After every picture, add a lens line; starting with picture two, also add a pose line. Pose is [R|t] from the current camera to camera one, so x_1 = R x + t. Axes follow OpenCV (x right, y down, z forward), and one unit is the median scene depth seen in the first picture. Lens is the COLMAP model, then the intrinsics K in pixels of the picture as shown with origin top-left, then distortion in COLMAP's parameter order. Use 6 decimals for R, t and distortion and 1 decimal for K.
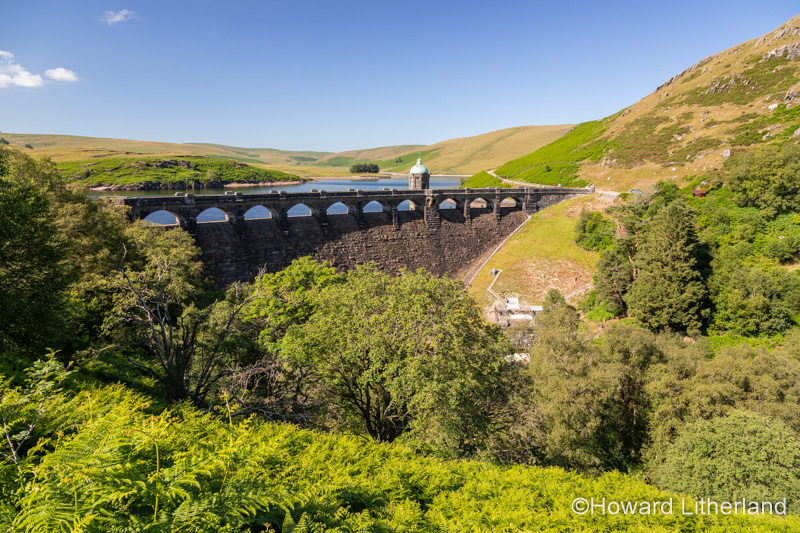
lens RADIAL K [[553.5, 0, 398.8], [0, 553.5, 261.4], [0, 0, 1]] dist [0.024528, 0.003385]
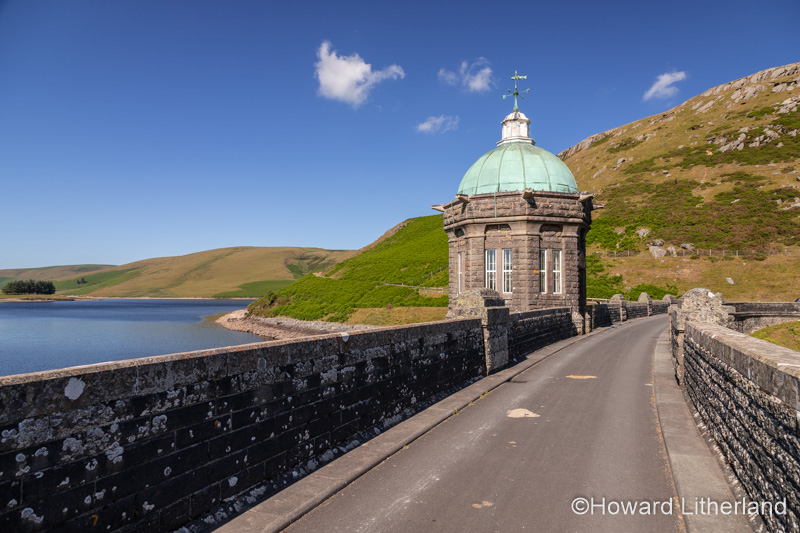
lens RADIAL K [[553.5, 0, 409.4], [0, 553.5, 281.5], [0, 0, 1]] dist [0.024528, 0.003385]
pose [[0.859341, 0.013337, 0.511229, -0.007300], [0.082132, 0.983084, -0.163706, -0.013227], [-0.504764, 0.182668, 0.843709, 0.102103]]
